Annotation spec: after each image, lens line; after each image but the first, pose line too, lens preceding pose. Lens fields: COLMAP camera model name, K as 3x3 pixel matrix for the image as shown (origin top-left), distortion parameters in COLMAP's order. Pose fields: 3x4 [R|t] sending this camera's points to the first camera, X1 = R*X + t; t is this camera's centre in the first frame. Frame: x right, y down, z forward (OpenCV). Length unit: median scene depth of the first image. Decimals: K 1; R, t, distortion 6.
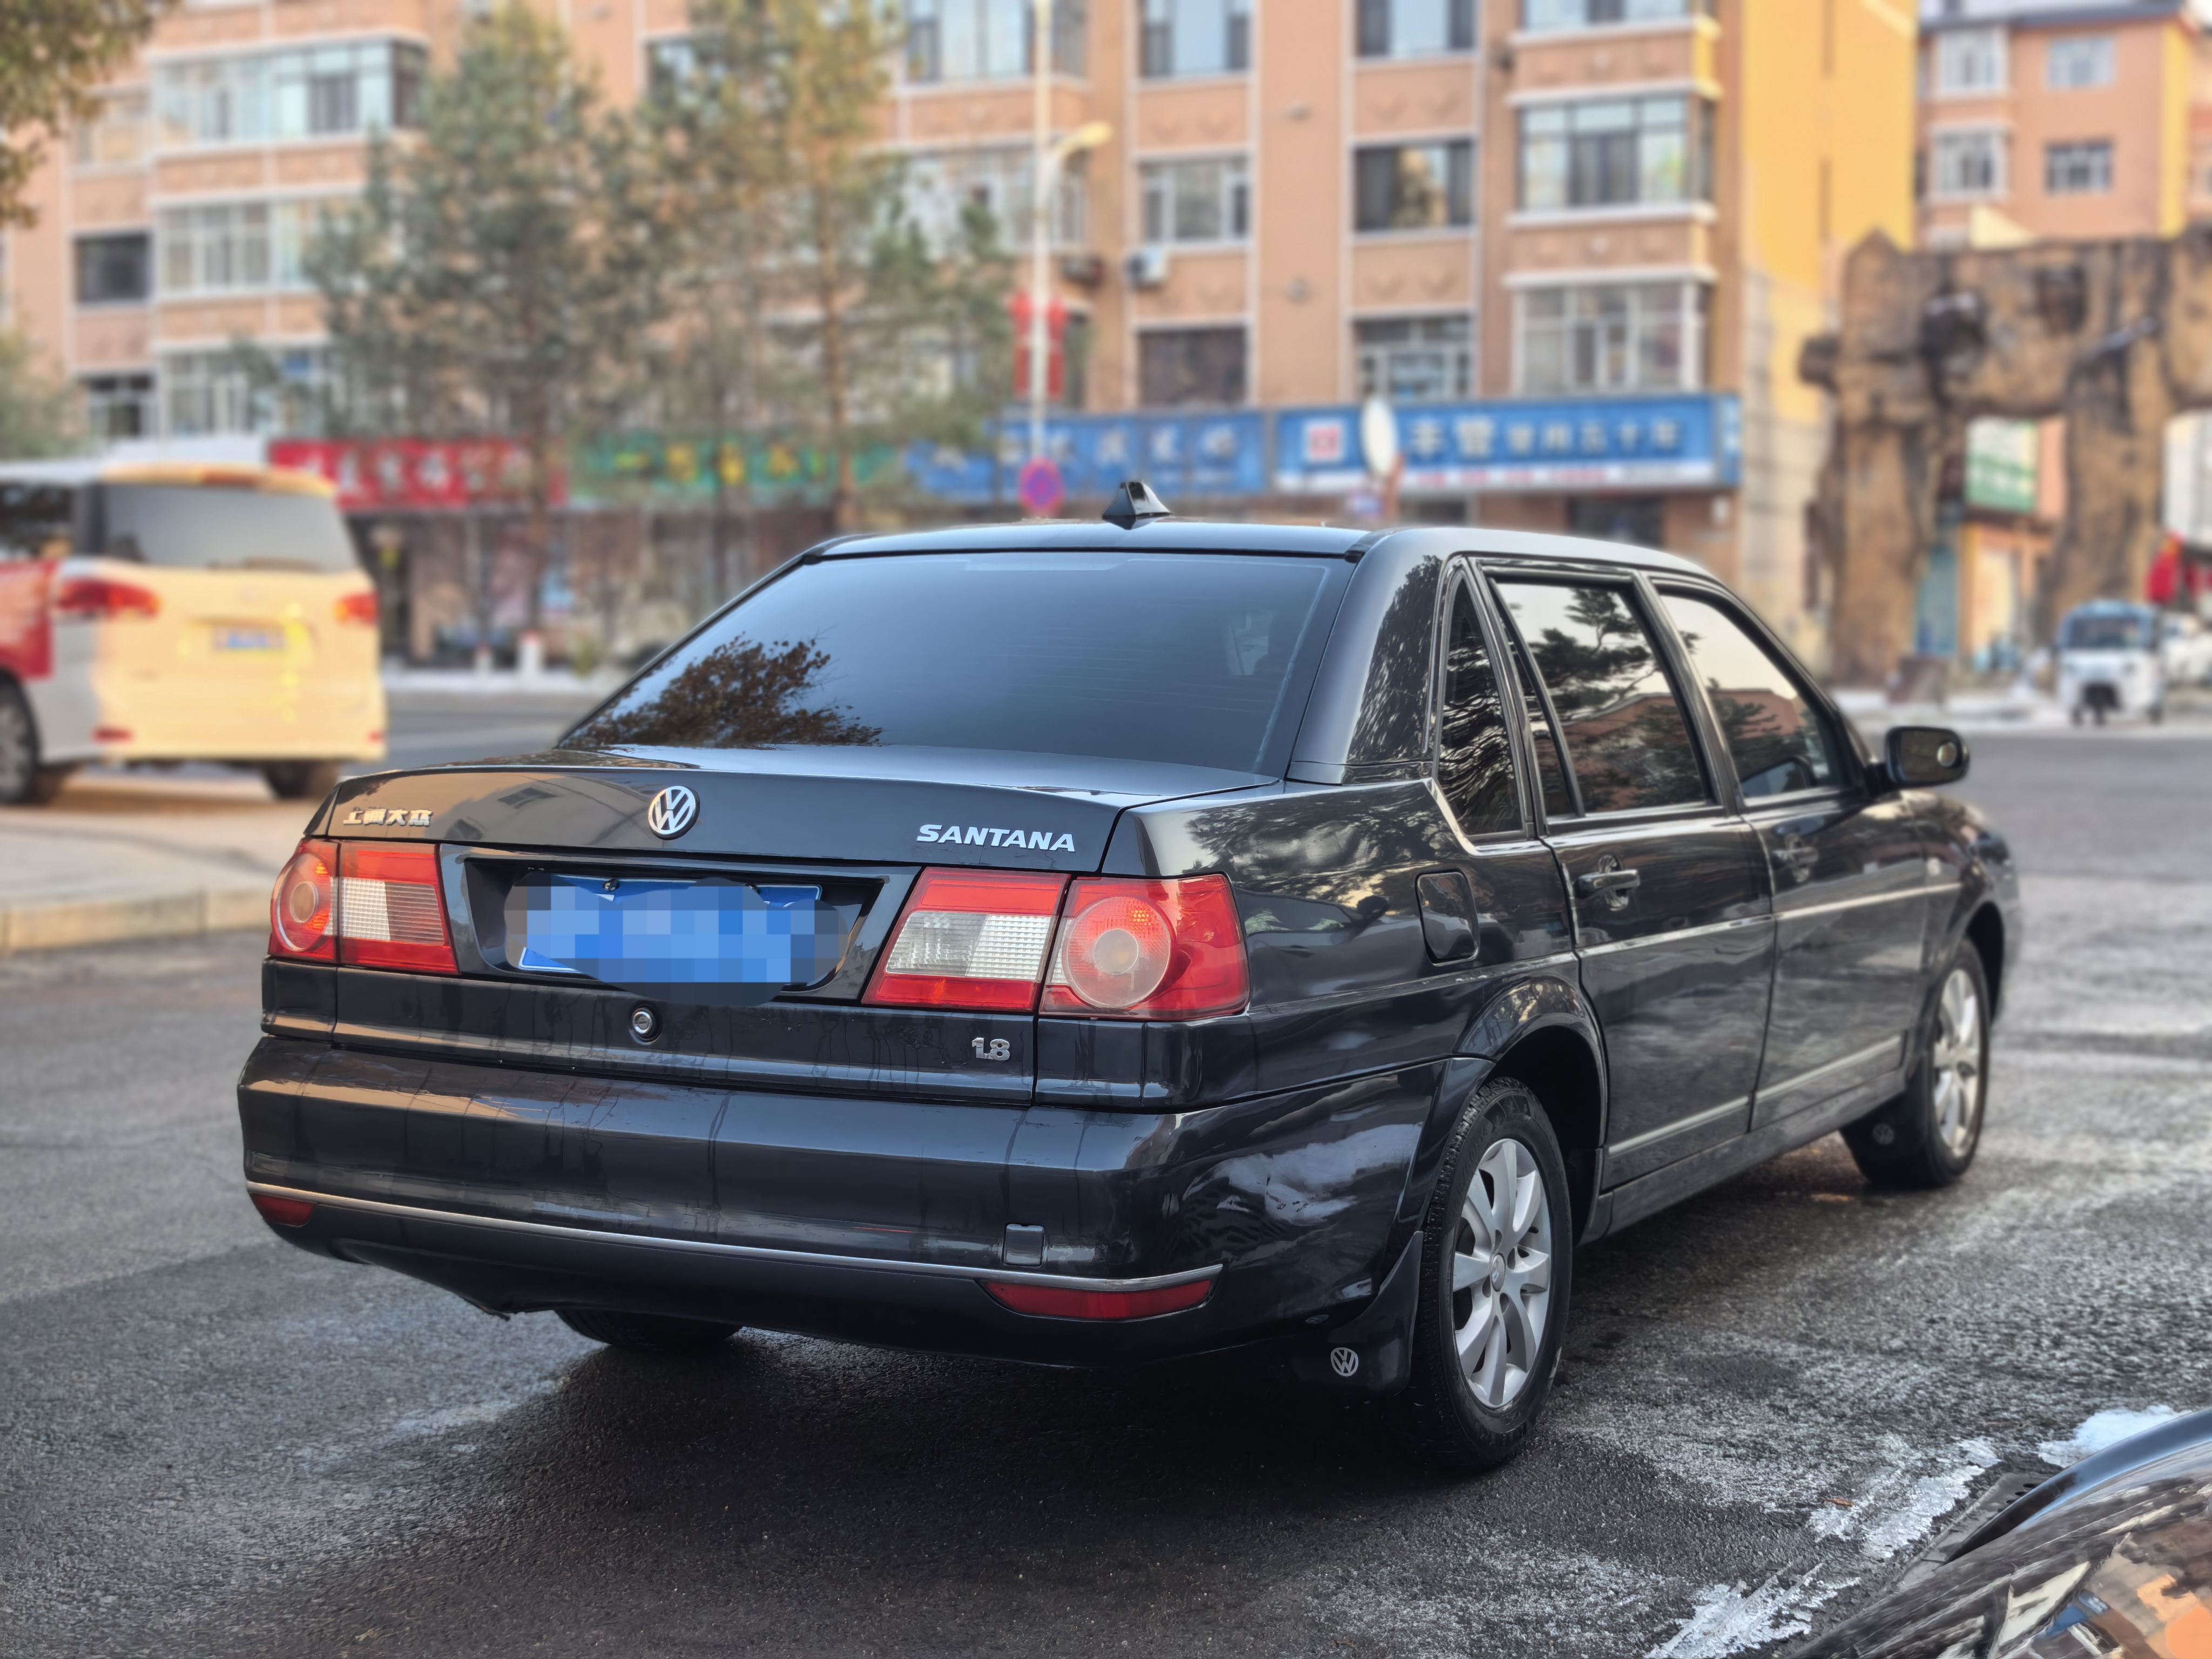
lens RADIAL K [[3112.5, 0, 1058.2], [0, 3112.5, 835.7], [0, 0, 1]] dist [0.238973, -0.976444]
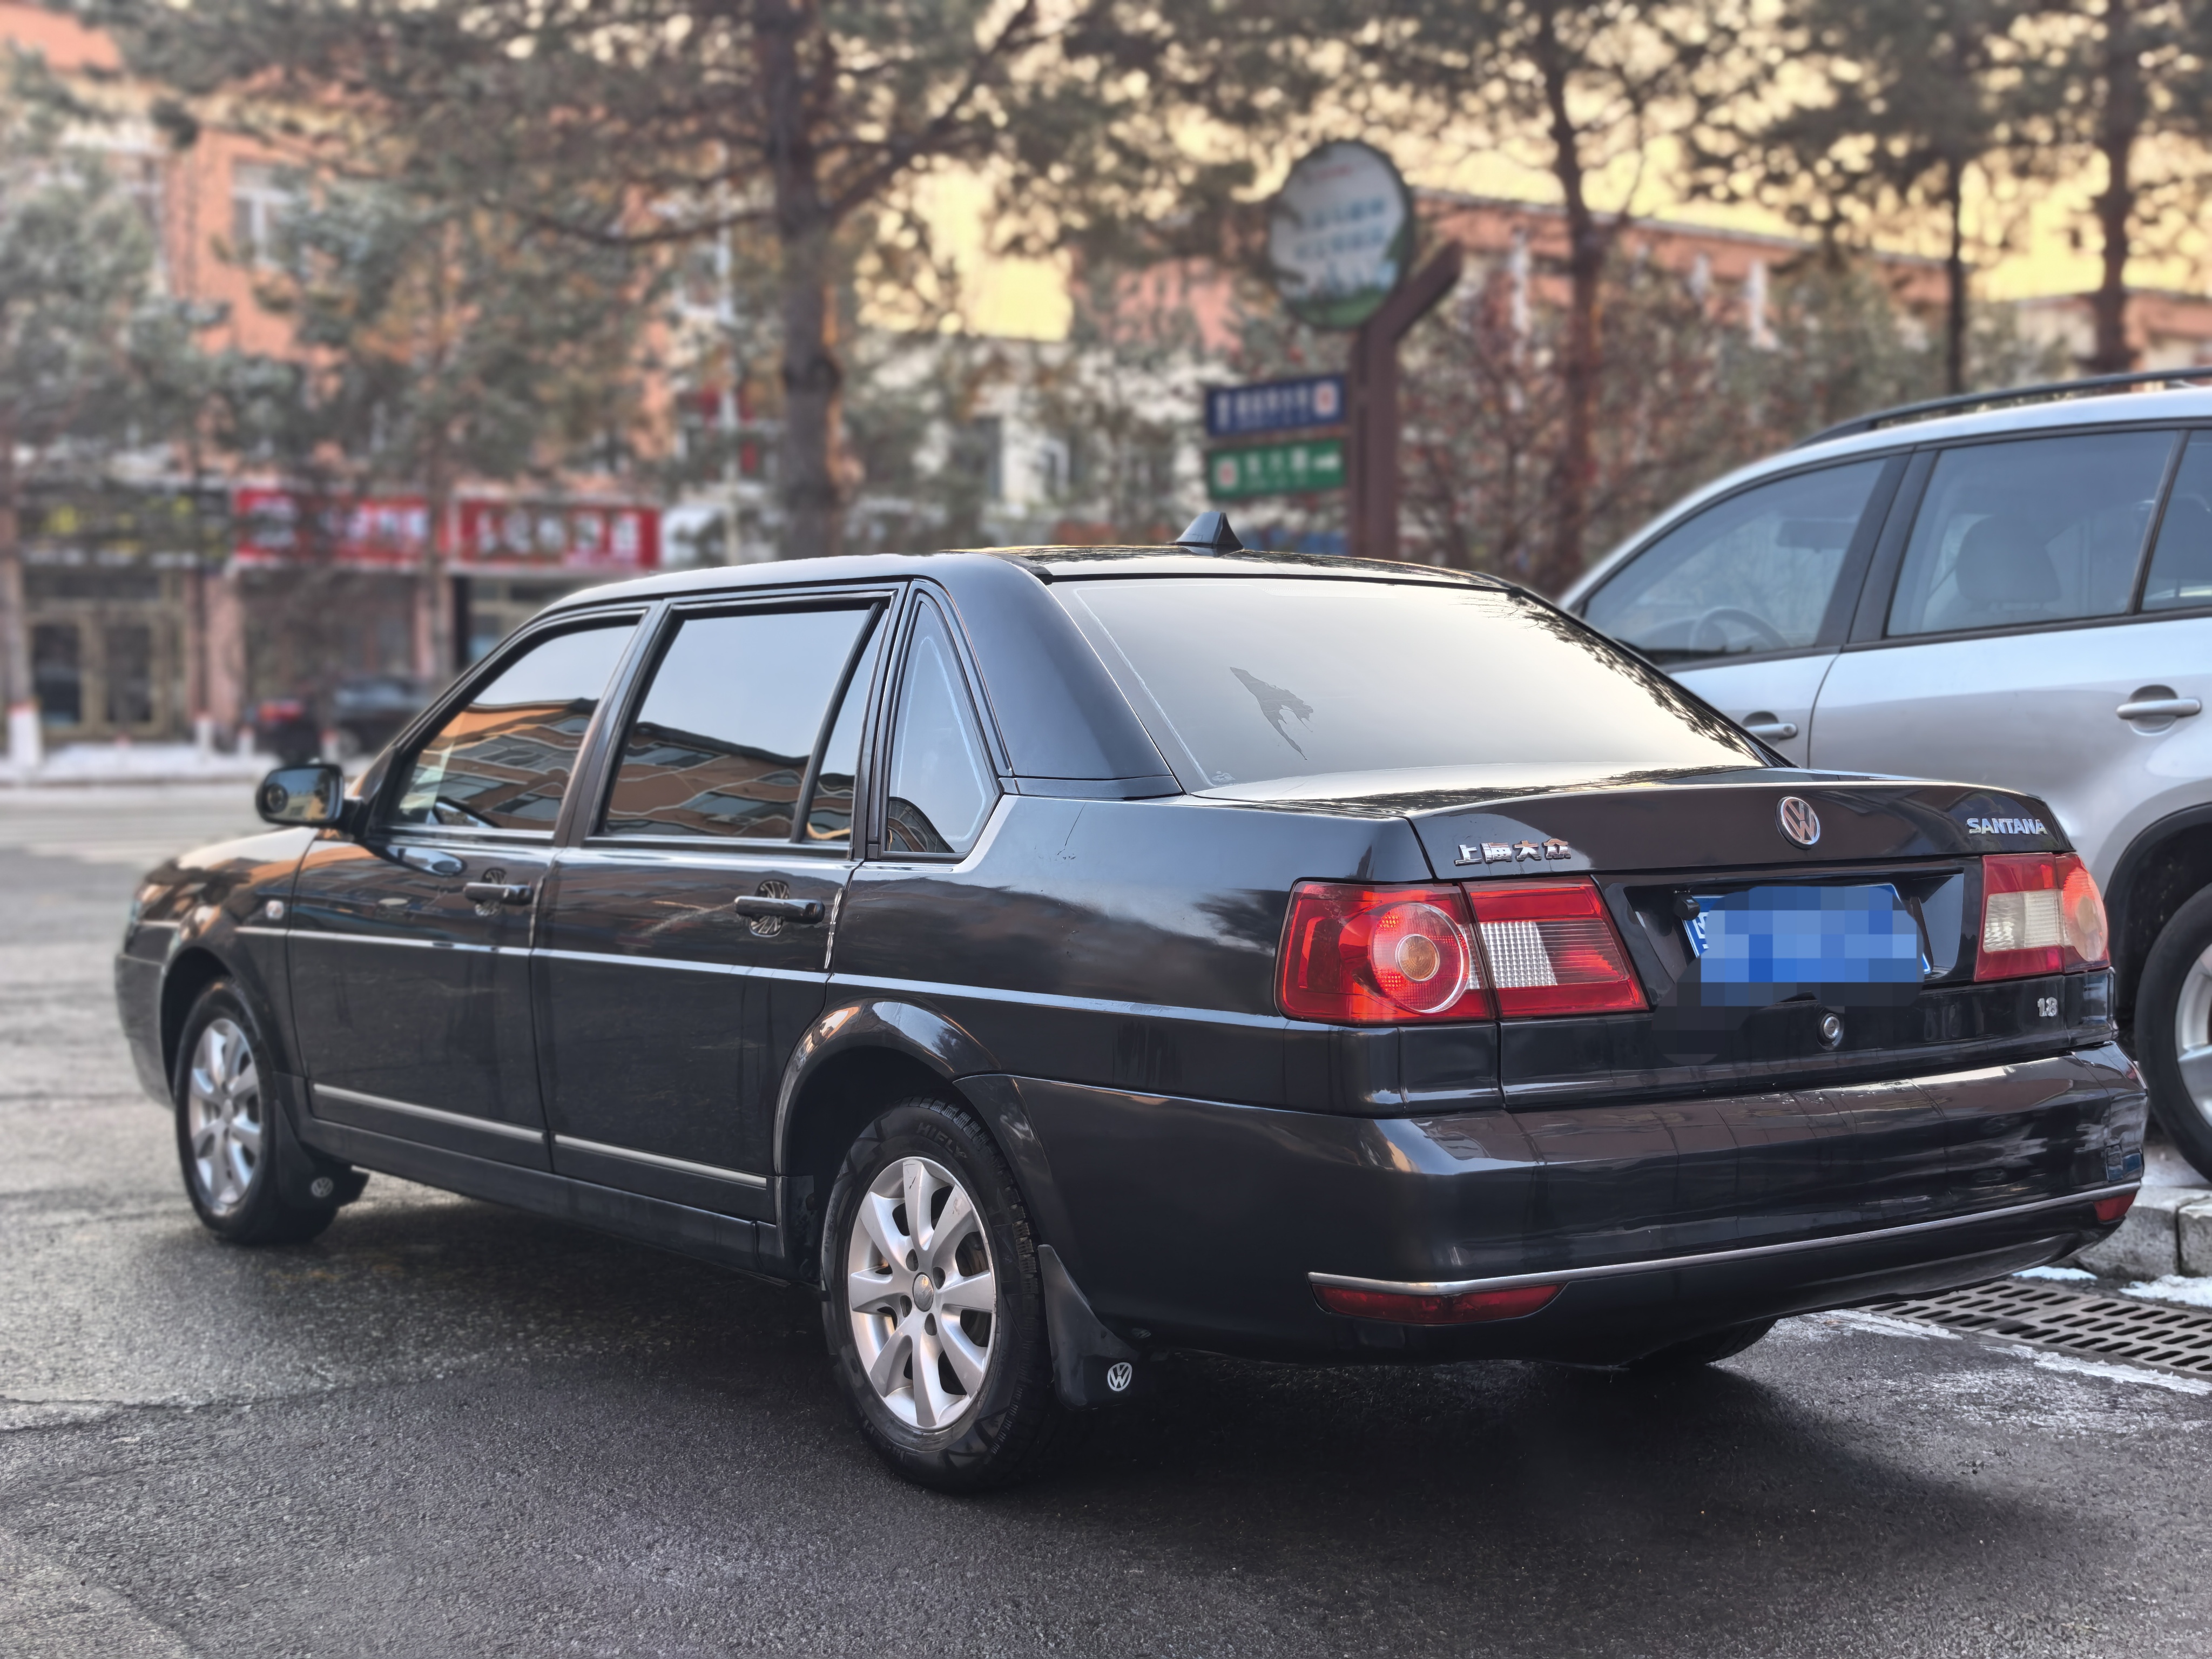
lens RADIAL K [[3261.4, 0, 1106.0], [0, 3261.4, 829.5], [0, 0, 1]] dist [-0.016308, -0.026343]
pose [[0.406162, -0.040822, 0.912889, -1.128824], [0.066400, 0.997679, 0.015071, -0.034584], [-0.911386, 0.054495, 0.407930, 0.729263]]
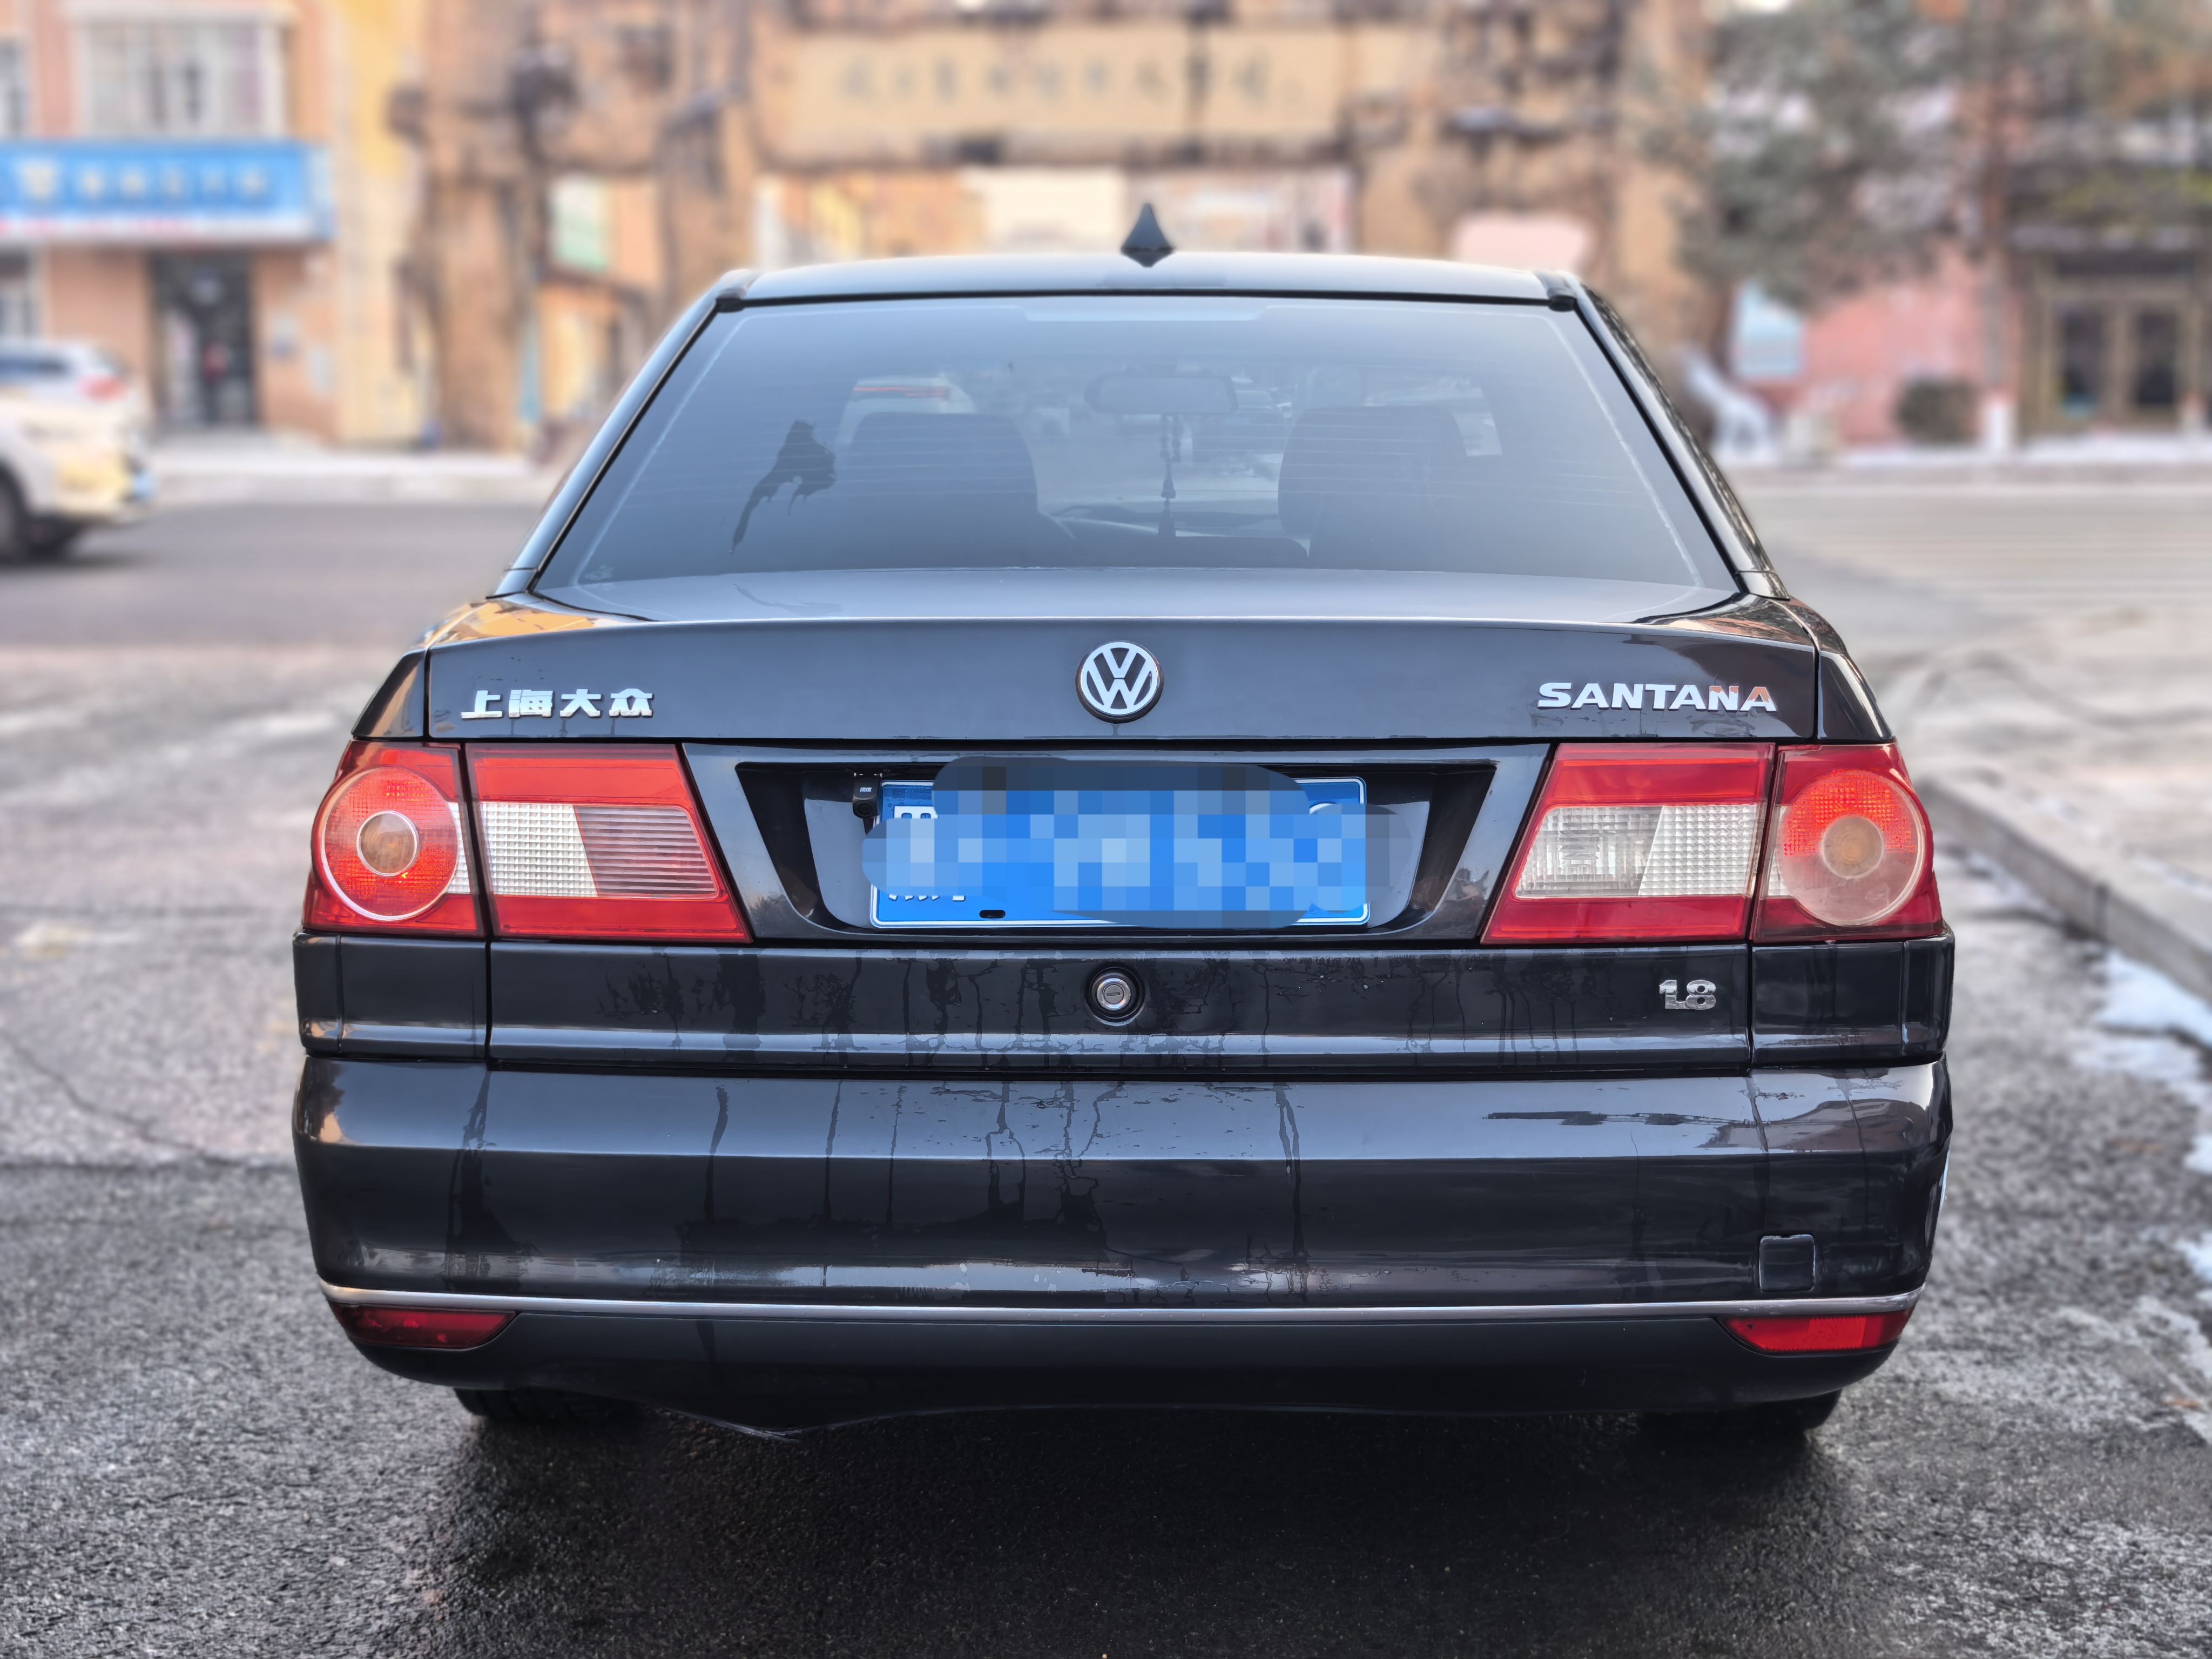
lens RADIAL K [[3112.5, 0, 1058.2], [0, 3112.5, 835.7], [0, 0, 1]] dist [0.238973, -0.976444]
pose [[0.887263, -0.072521, 0.455528, -0.421501], [0.038172, 0.995720, 0.084171, -0.029849], [-0.459682, -0.057293, 0.886233, 0.383294]]
